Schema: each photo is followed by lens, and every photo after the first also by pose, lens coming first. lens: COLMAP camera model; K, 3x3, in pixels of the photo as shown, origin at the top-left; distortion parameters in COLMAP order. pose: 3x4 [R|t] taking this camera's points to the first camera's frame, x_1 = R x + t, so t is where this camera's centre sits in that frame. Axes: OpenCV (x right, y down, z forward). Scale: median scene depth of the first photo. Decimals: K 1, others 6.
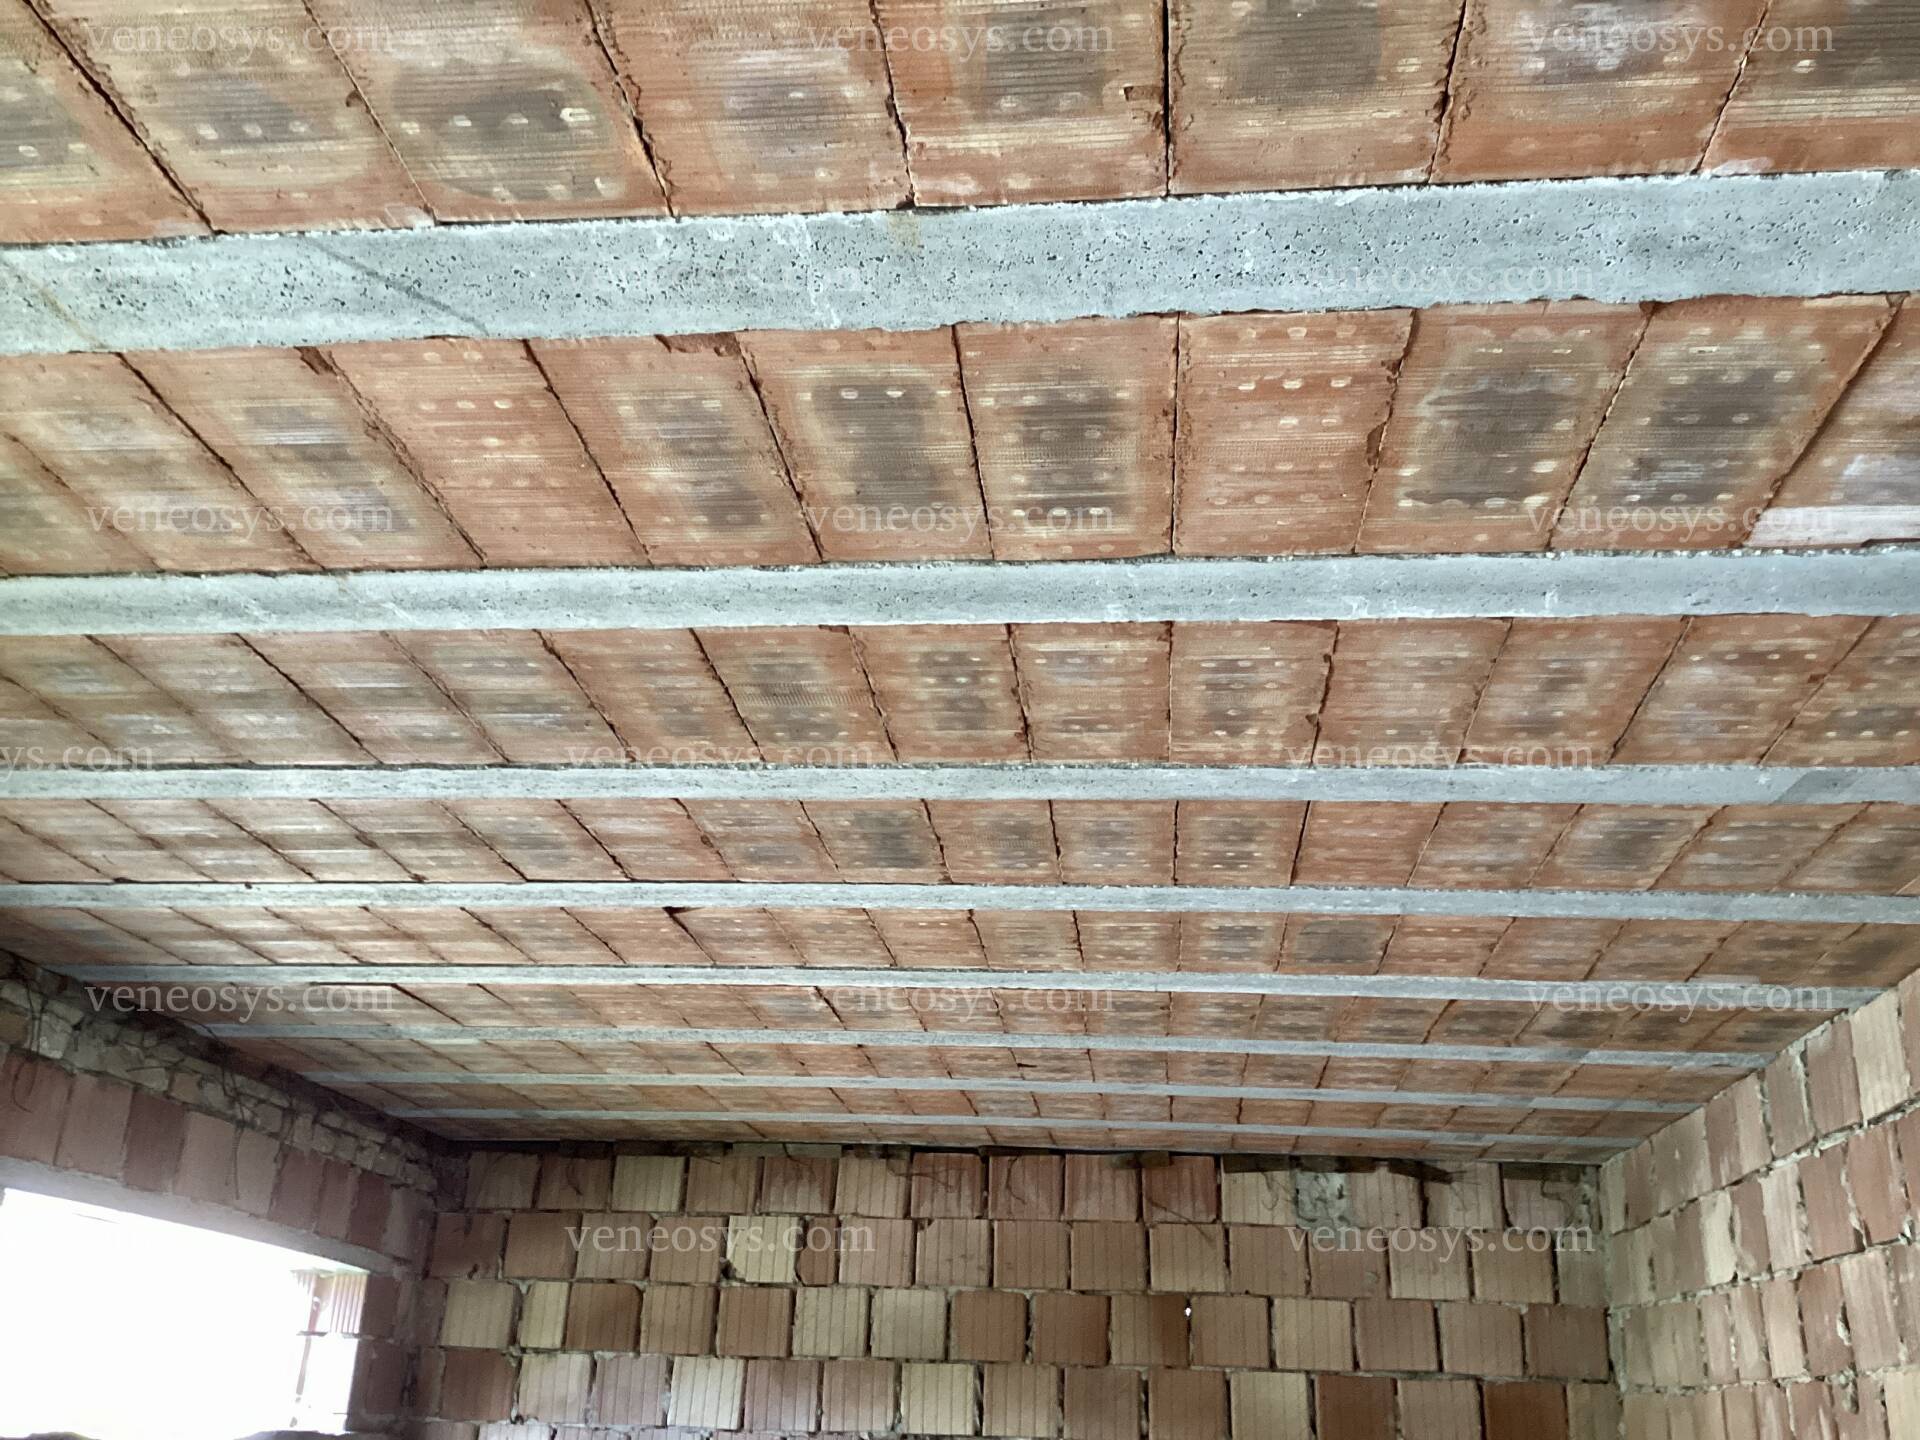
lens RADIAL K [[1800.2, 0, 945.9], [0, 1800.2, 689.7], [0, 0, 1]] dist [0.037475, 0.000000]
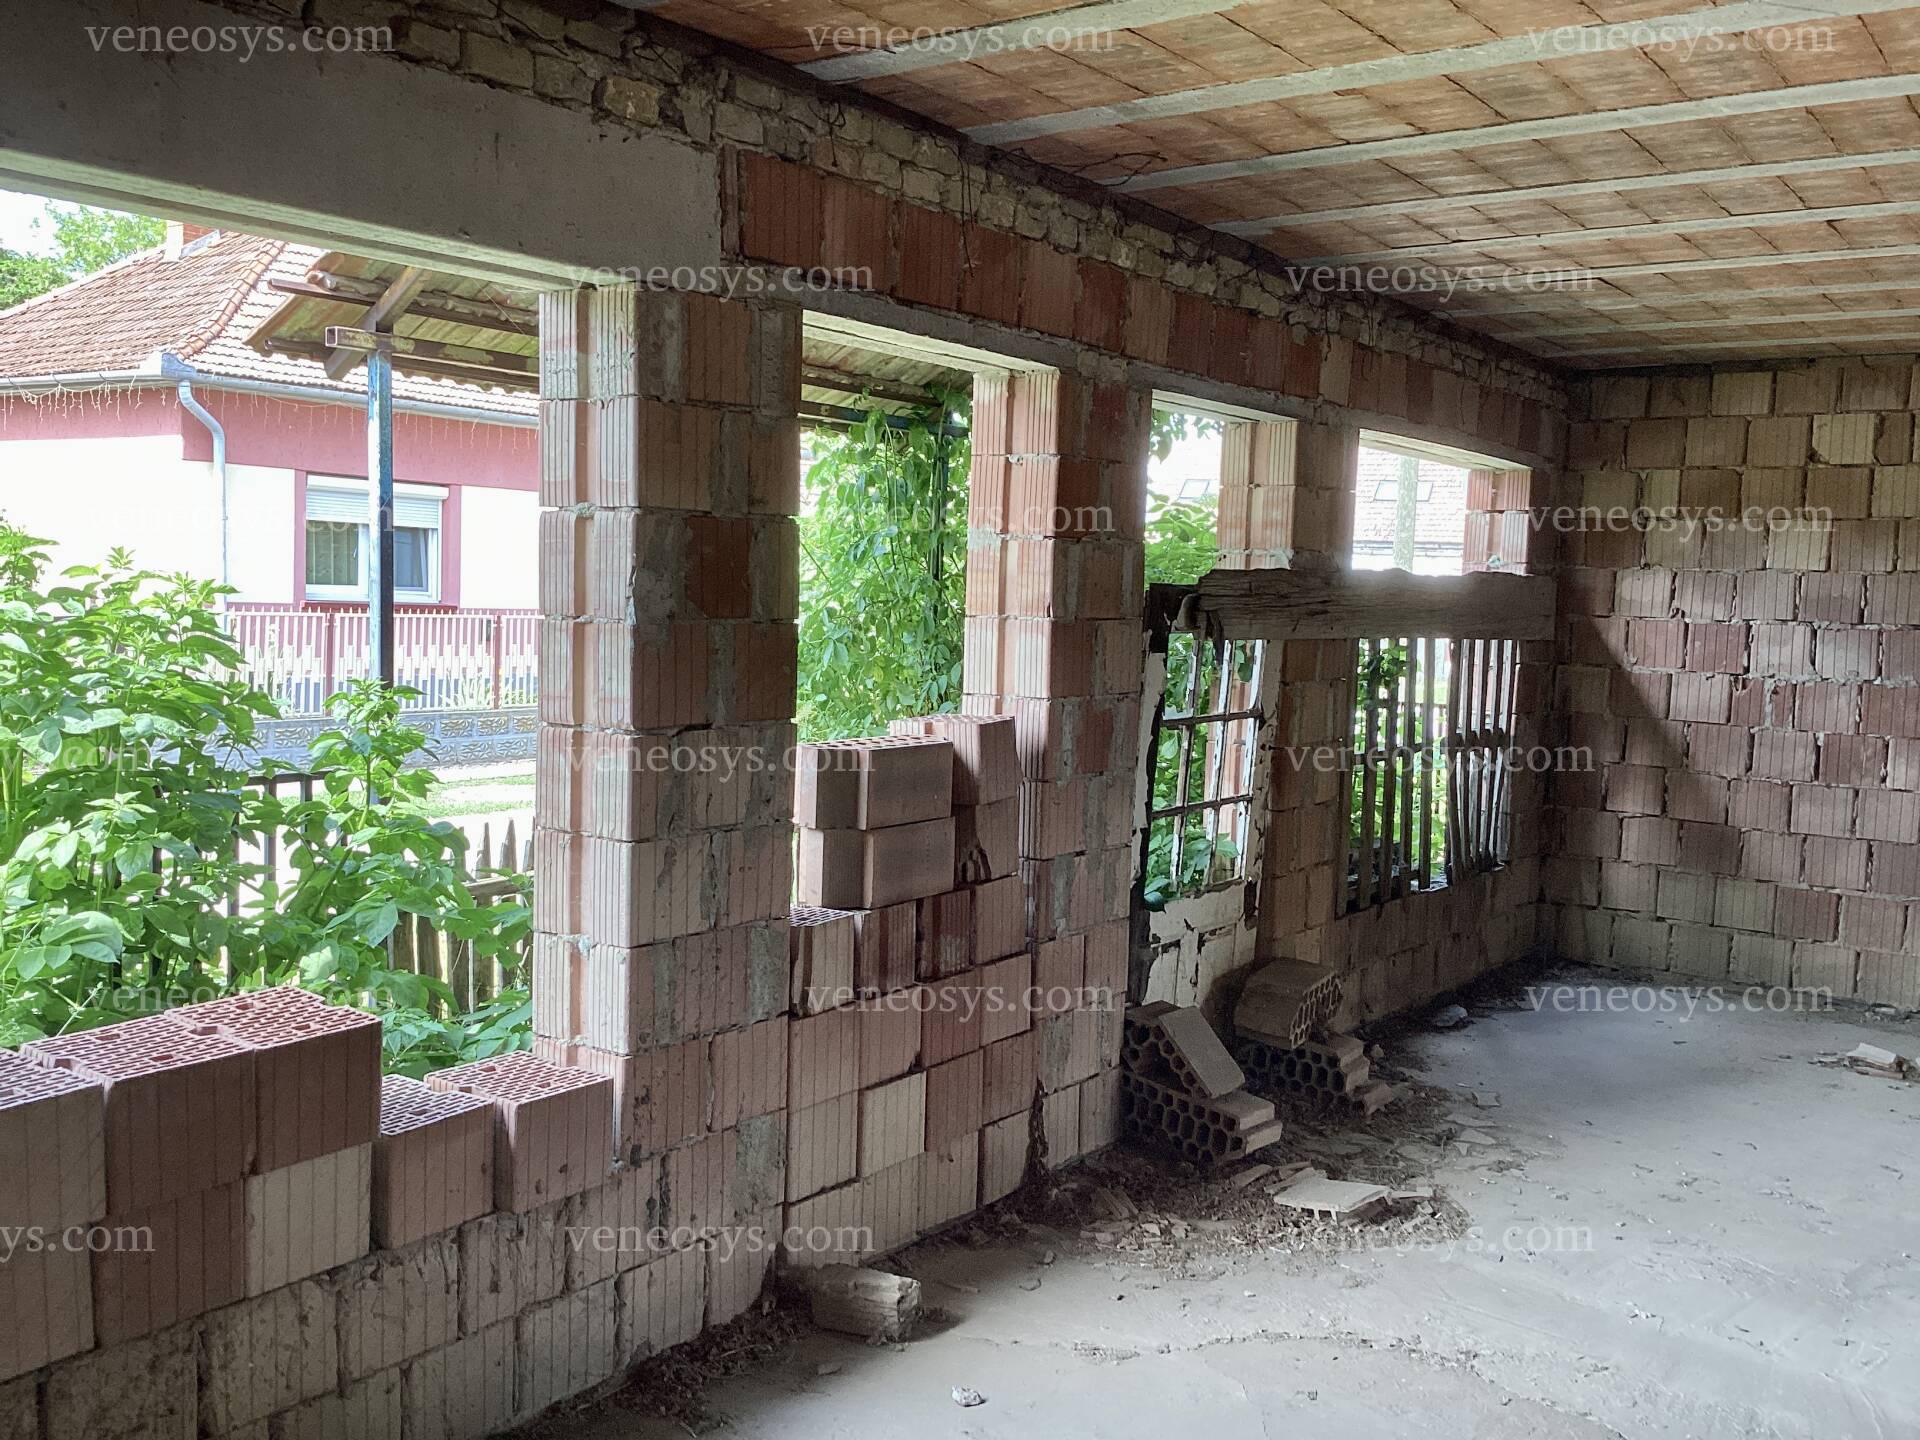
lens RADIAL K [[1800.2, 0, 914.5], [0, 1800.2, 759.9], [0, 0, 1]] dist [0.037475, 0.000000]
pose [[0.868764, 0.037137, -0.493832, -0.031758], [0.189860, 0.896013, 0.401389, -0.127515], [0.457386, -0.442471, 0.771373, -0.389551]]
